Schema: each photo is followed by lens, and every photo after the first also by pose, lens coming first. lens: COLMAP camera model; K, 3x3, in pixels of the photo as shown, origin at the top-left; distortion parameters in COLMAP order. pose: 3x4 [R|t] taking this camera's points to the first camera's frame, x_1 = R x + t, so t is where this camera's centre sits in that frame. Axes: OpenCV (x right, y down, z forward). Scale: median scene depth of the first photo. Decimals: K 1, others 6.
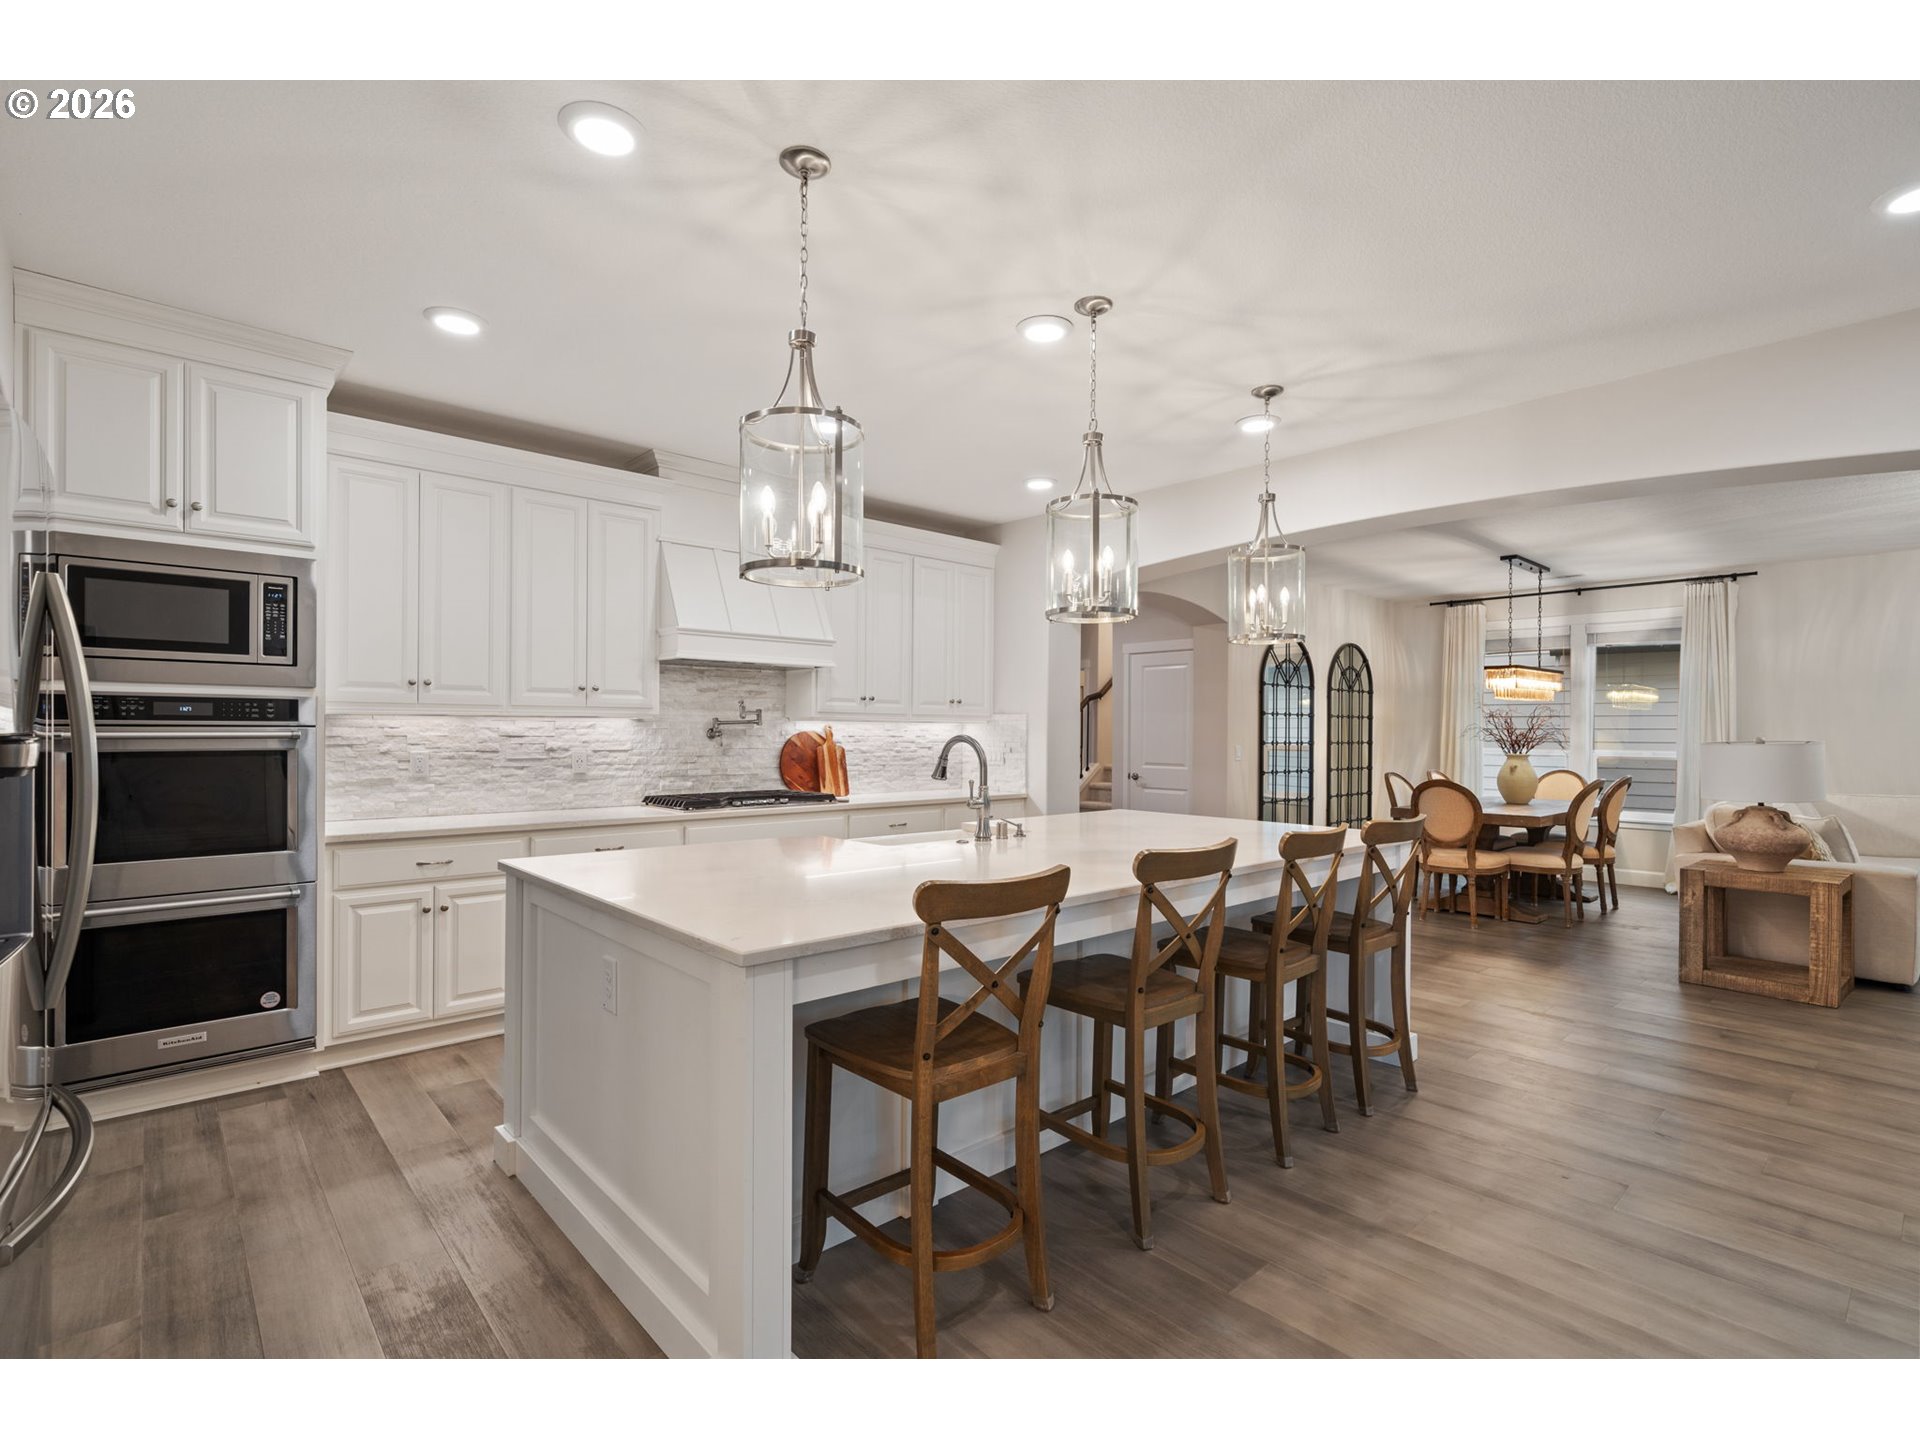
lens RADIAL K [[894.3, 0, 961.8], [0, 894.3, 731.6], [0, 0, 1]] dist [0.002734, 0.000289]
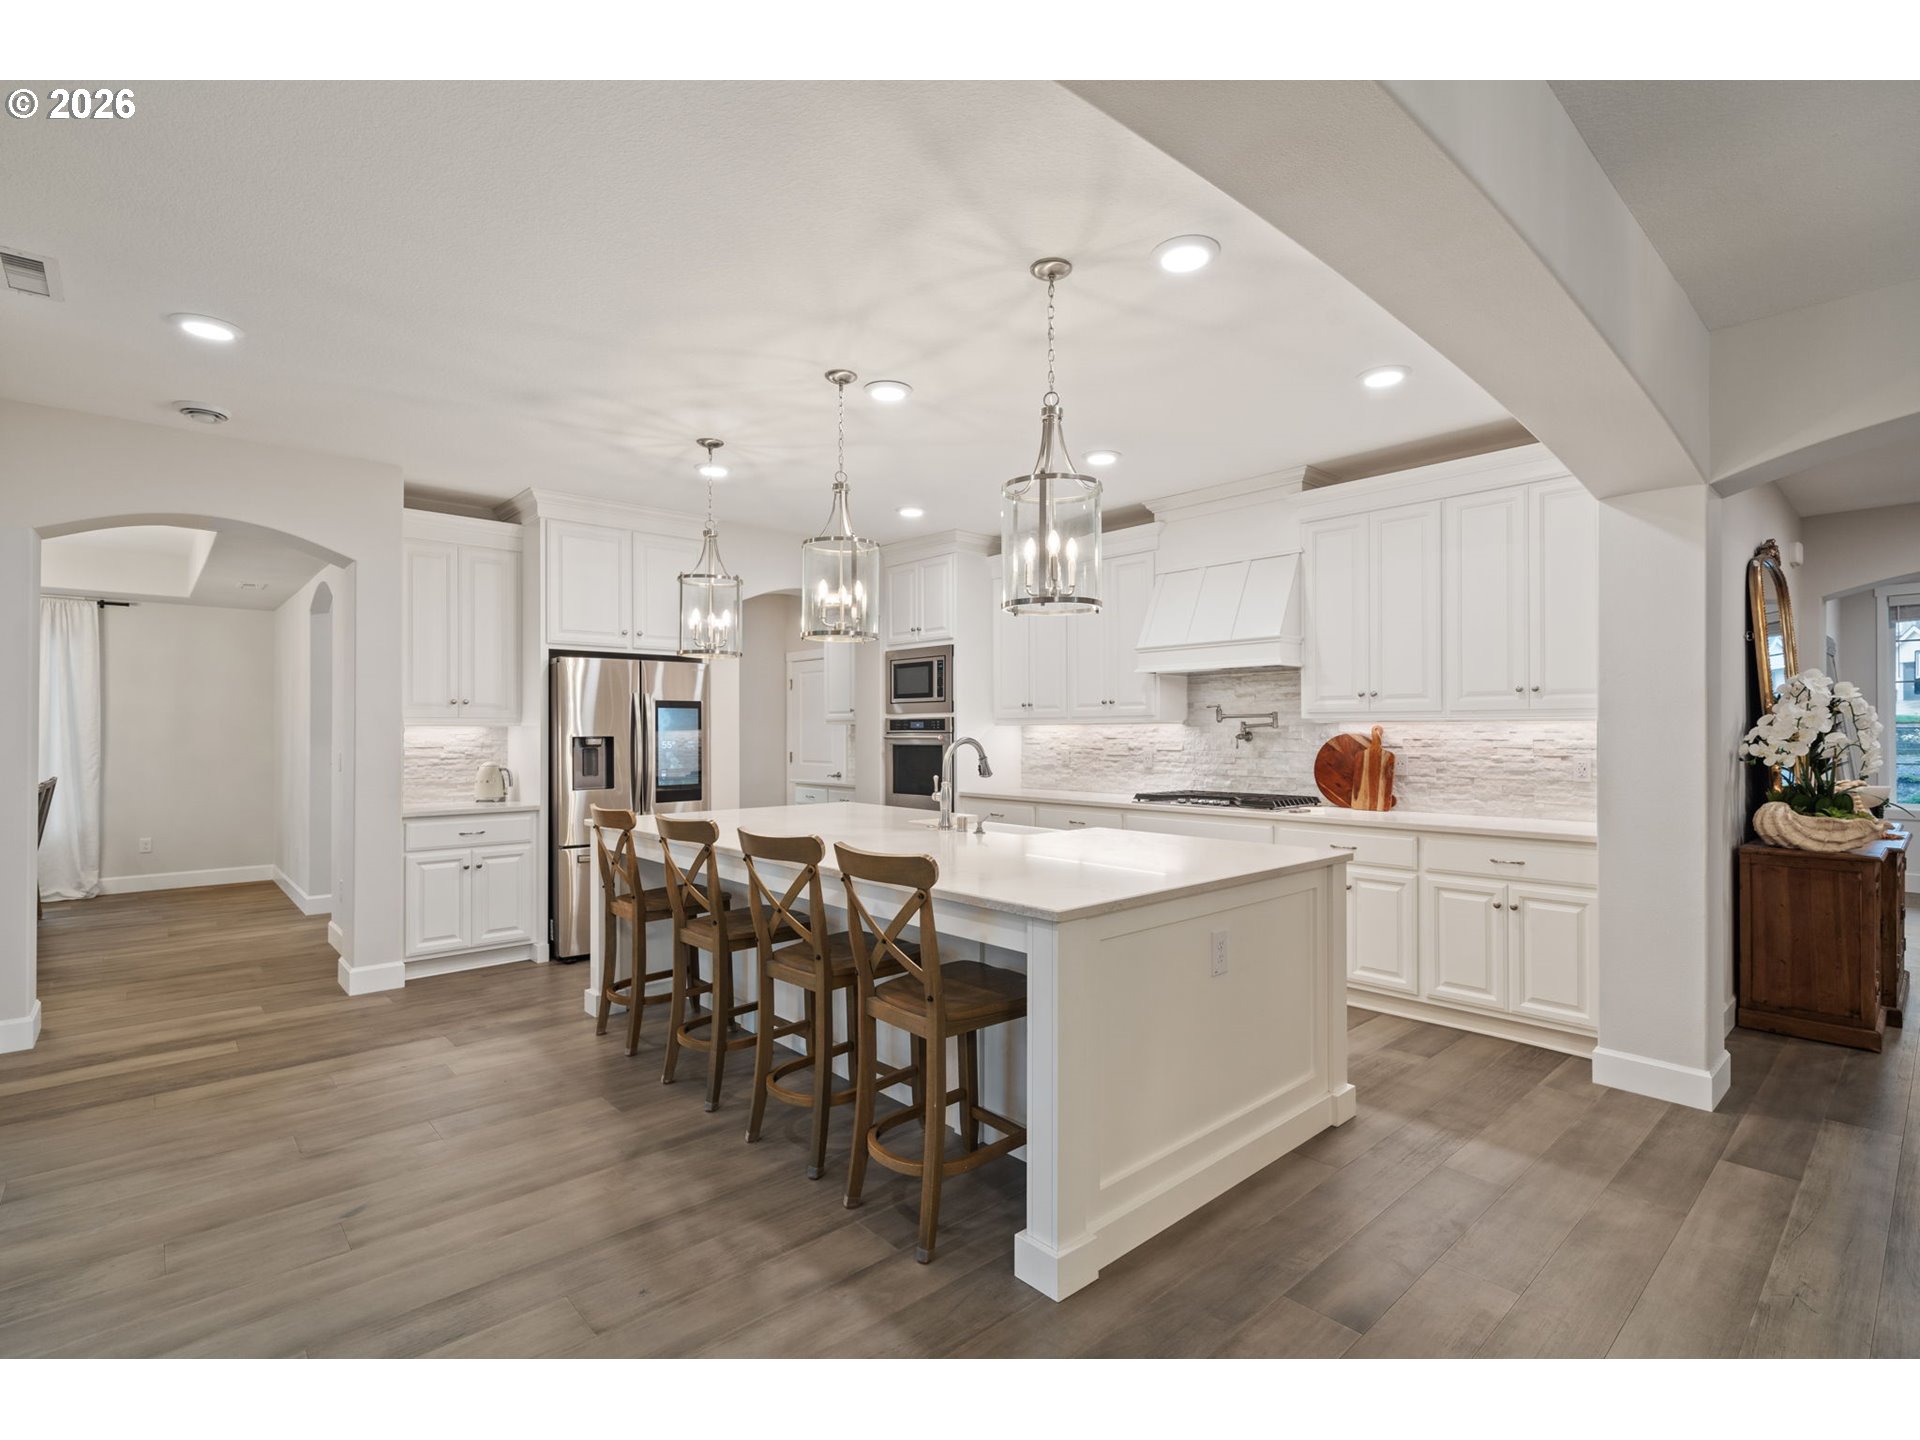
lens RADIAL K [[876.7, 0, 964.3], [0, 876.7, 727.0], [0, 0, 1]] dist [-0.001906, 0.000050]
pose [[0.029935, -0.010837, -0.999493, 1.191756], [0.002854, 0.999938, -0.010756, 0.001926], [0.999548, -0.002530, 0.029964, 1.026220]]
